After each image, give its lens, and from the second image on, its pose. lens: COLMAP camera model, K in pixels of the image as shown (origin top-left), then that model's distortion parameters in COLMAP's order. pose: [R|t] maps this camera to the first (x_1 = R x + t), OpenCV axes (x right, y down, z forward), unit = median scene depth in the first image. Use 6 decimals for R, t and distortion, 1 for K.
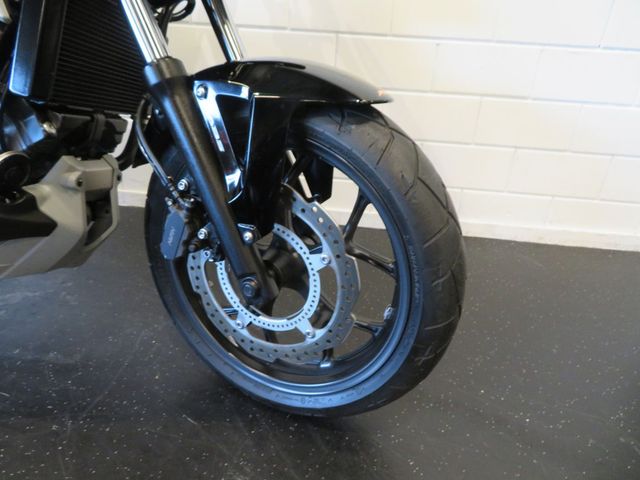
lens RADIAL K [[474.1, 0, 320.8], [0, 474.1, 241.3], [0, 0, 1]] dist [0.002463, 0.009840]
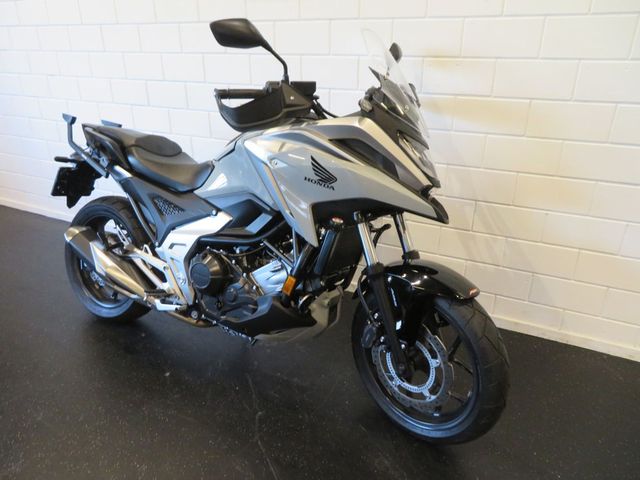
lens RADIAL K [[474.1, 0, 320.8], [0, 474.1, 238.3], [0, 0, 1]] dist [0.002463, 0.009840]
pose [[0.939388, 0.095784, -0.329205, 0.143076], [-0.125174, 0.989717, -0.069221, -0.267470], [0.319190, 0.106233, 0.941718, -1.088212]]
